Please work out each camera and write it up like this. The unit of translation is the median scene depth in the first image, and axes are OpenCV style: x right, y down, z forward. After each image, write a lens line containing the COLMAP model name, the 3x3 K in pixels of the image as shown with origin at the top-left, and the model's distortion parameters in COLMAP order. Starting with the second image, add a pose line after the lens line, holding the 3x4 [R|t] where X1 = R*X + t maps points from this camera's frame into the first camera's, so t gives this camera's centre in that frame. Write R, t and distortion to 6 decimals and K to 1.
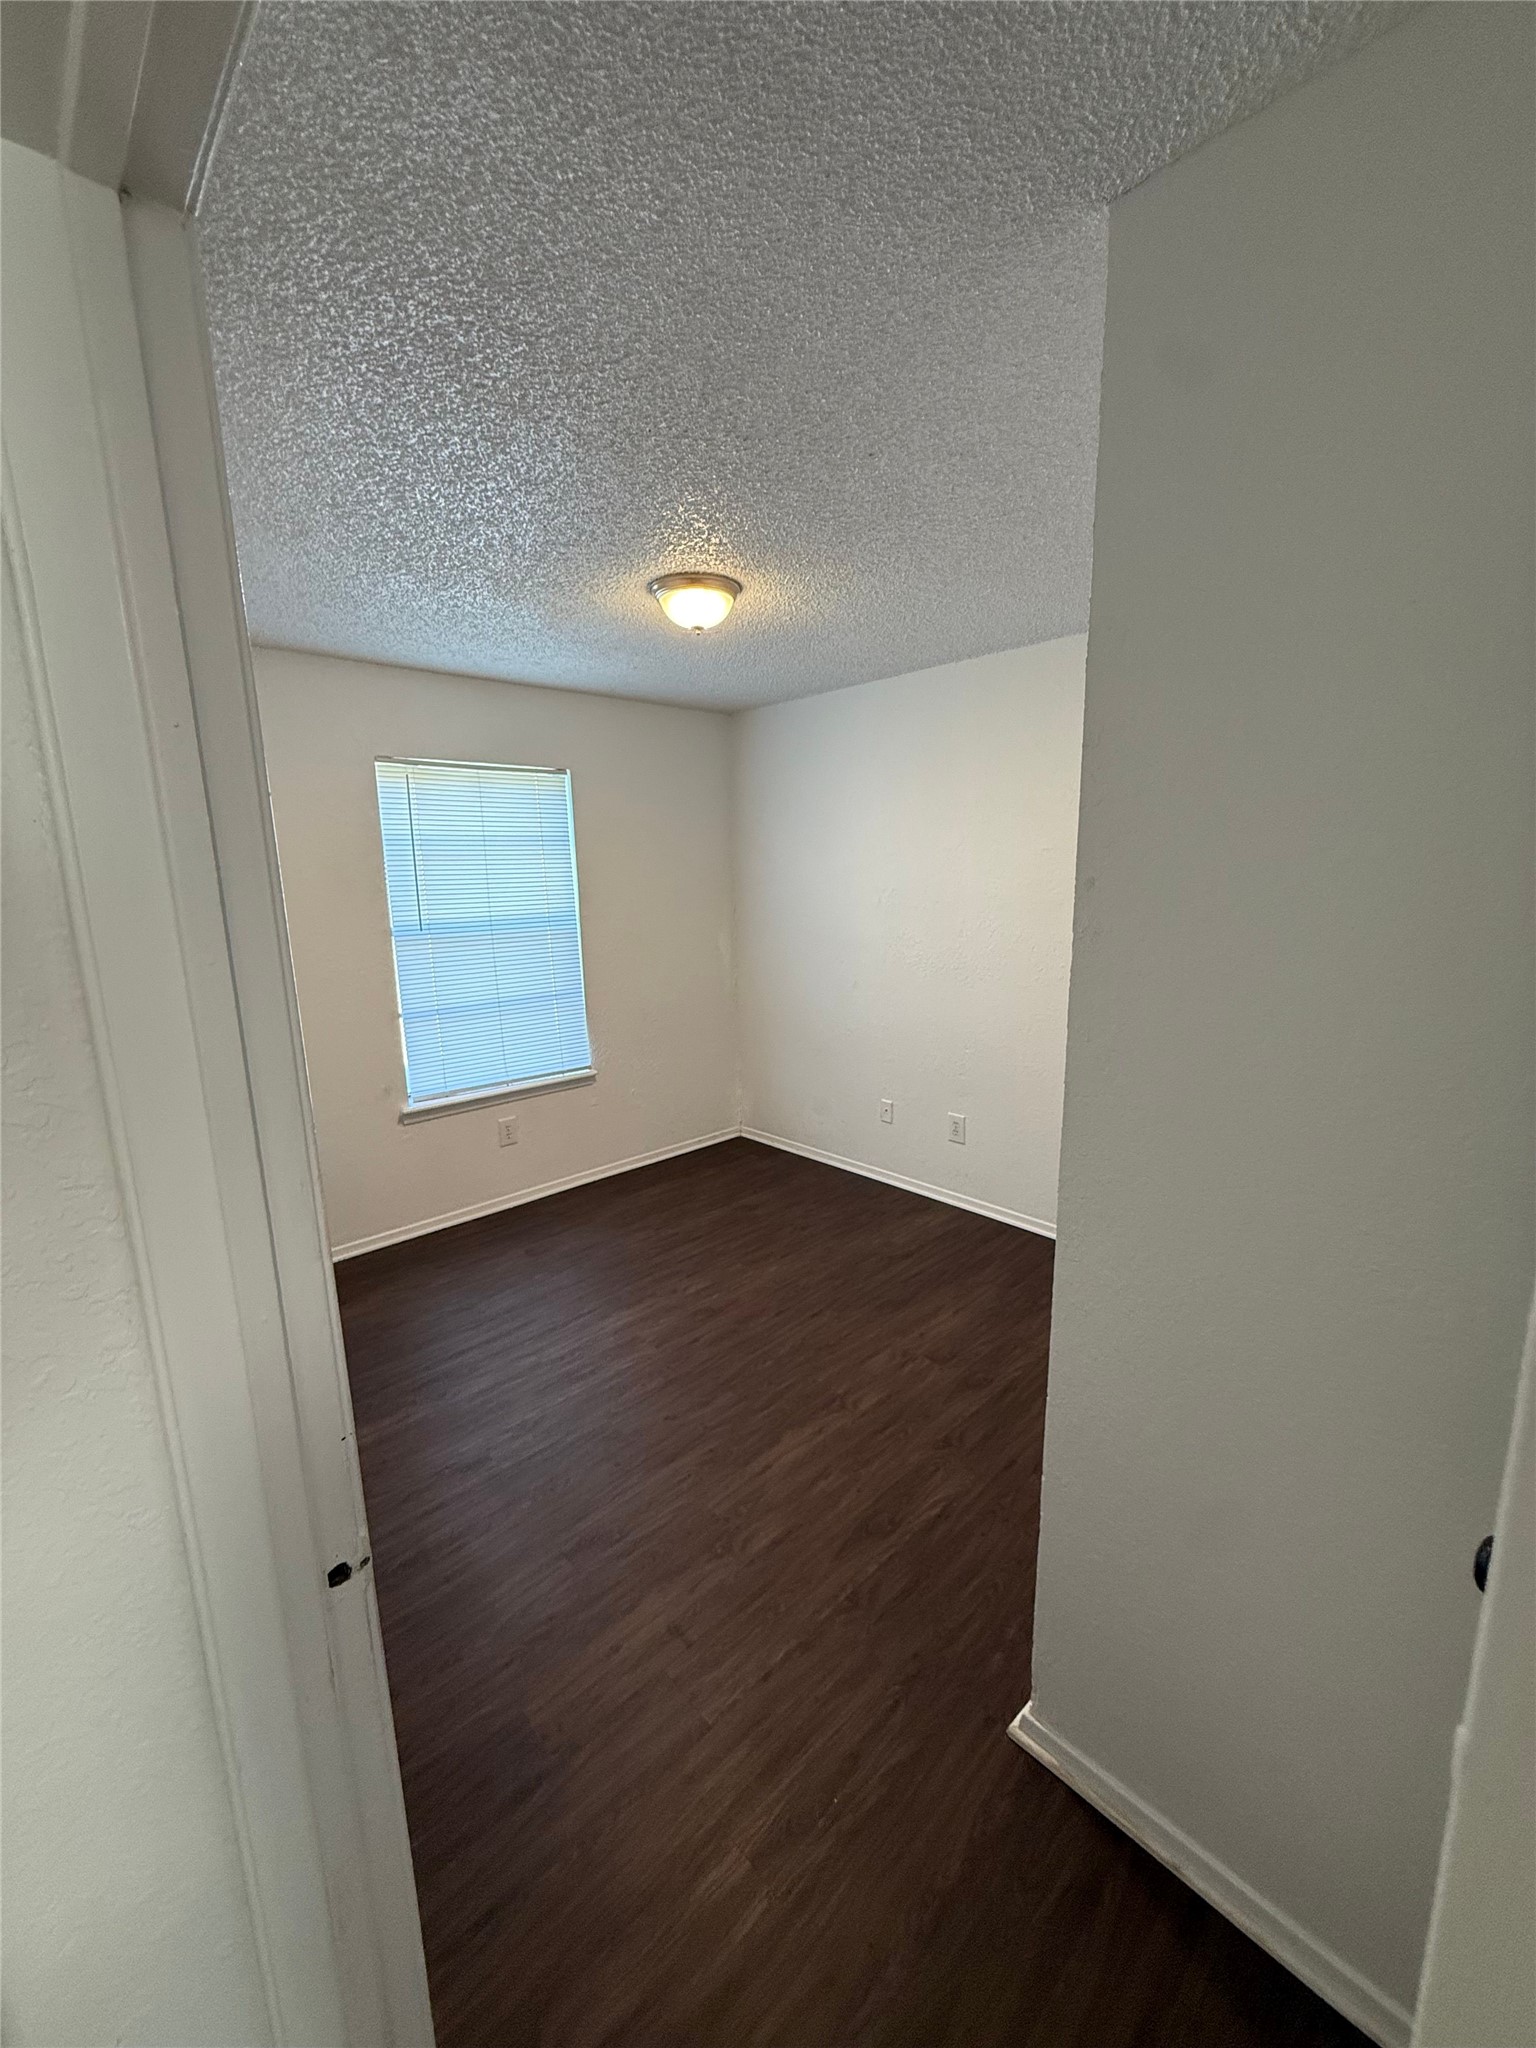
lens RADIAL K [[818.4, 0, 765.8], [0, 818.4, 1017.7], [0, 0, 1]] dist [-0.012557, -0.000057]
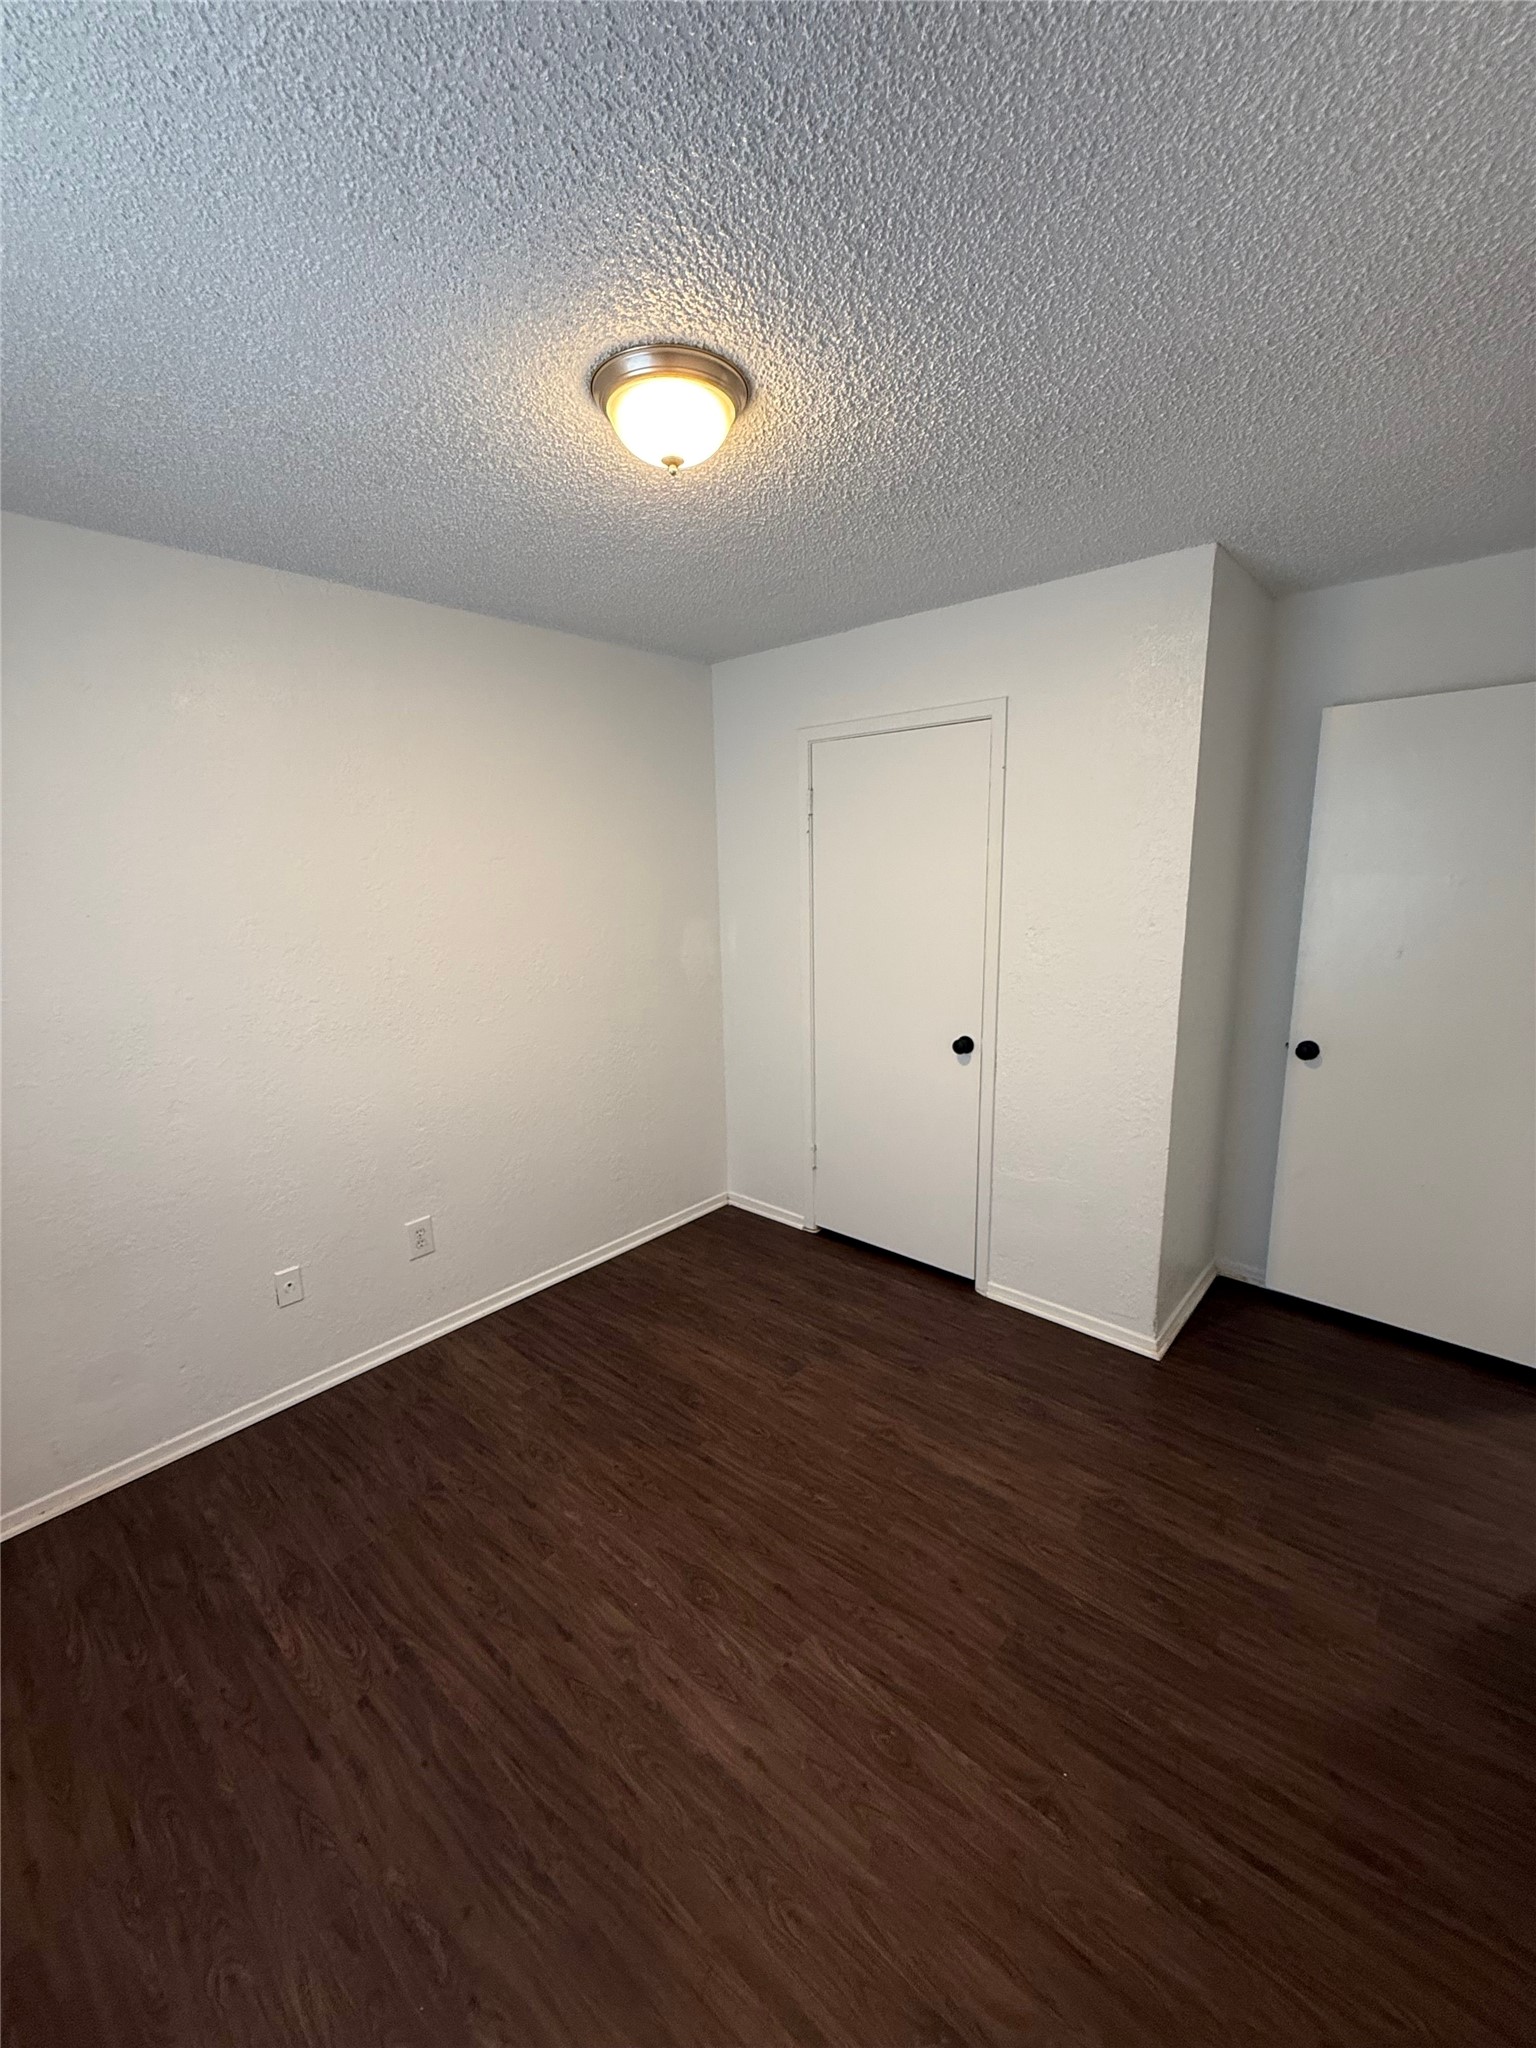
lens RADIAL K [[818.4, 0, 765.8], [0, 818.4, 1017.7], [0, 0, 1]] dist [-0.012557, -0.000057]
pose [[-0.096703, -0.166521, 0.981284, -0.634247], [0.207662, 0.960832, 0.183515, -0.163063], [-0.973409, 0.221522, -0.058336, 0.925177]]
